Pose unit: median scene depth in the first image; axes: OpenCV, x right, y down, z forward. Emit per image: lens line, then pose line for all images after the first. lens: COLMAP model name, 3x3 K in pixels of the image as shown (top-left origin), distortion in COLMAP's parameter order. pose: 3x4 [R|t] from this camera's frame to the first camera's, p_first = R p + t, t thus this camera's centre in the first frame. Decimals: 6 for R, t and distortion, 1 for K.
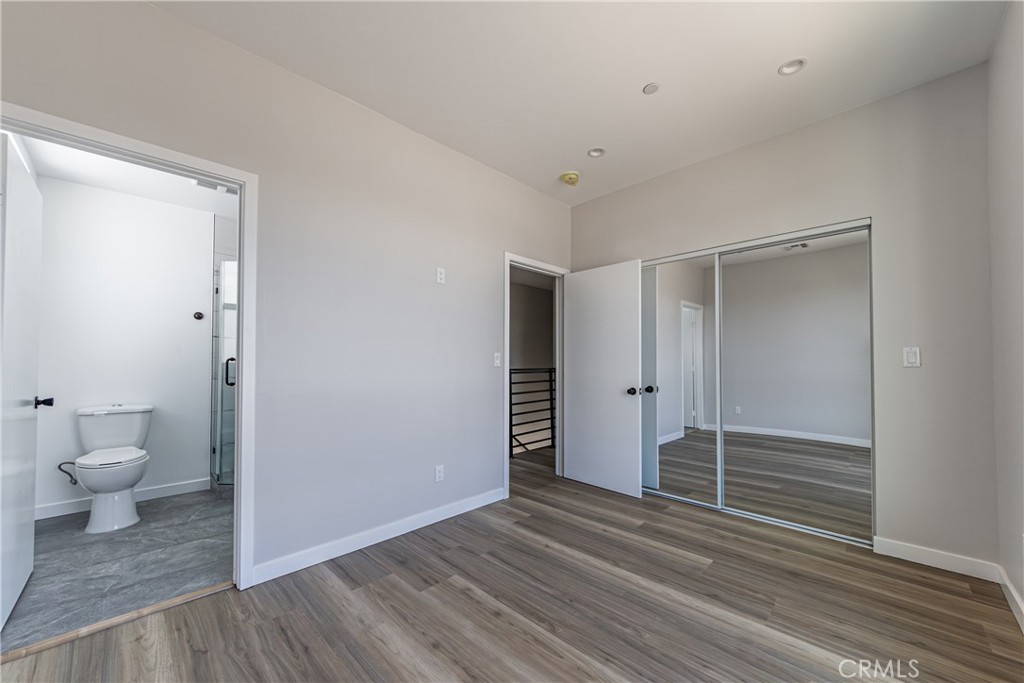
lens RADIAL K [[382.7, 0, 510.8], [0, 382.7, 357.0], [0, 0, 1]] dist [0.000933, -0.000093]
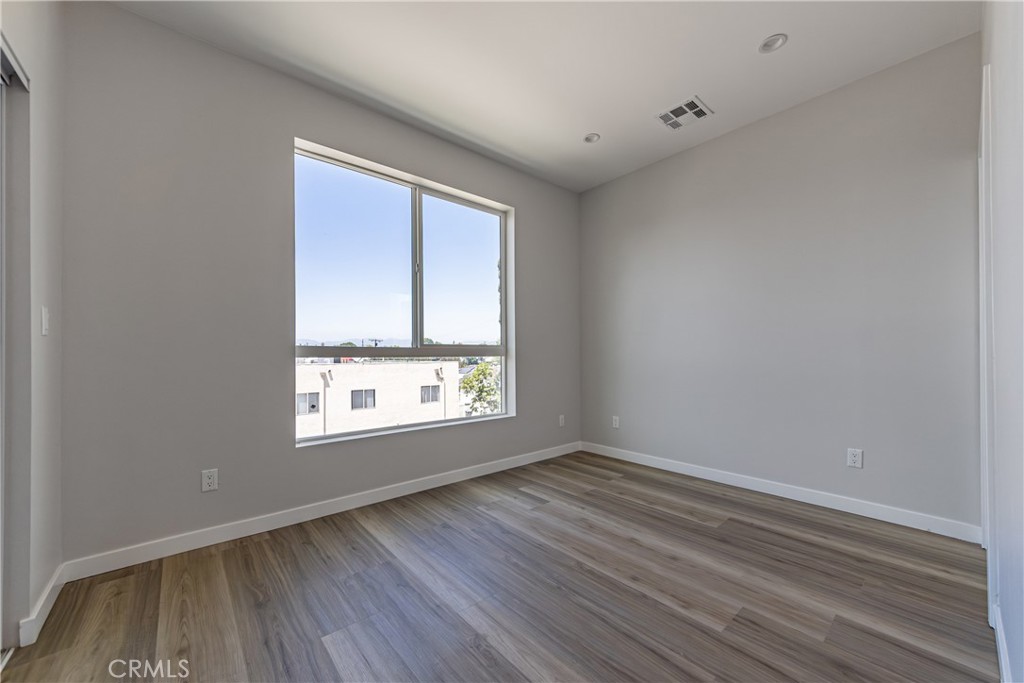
lens RADIAL K [[382.7, 0, 510.8], [0, 382.7, 357.0], [0, 0, 1]] dist [0.000933, -0.000093]
pose [[-0.997081, 0.003934, 0.076253, 0.210847], [0.002659, 0.999855, -0.016824, 0.101528], [-0.076308, -0.016572, -0.996947, 2.035453]]
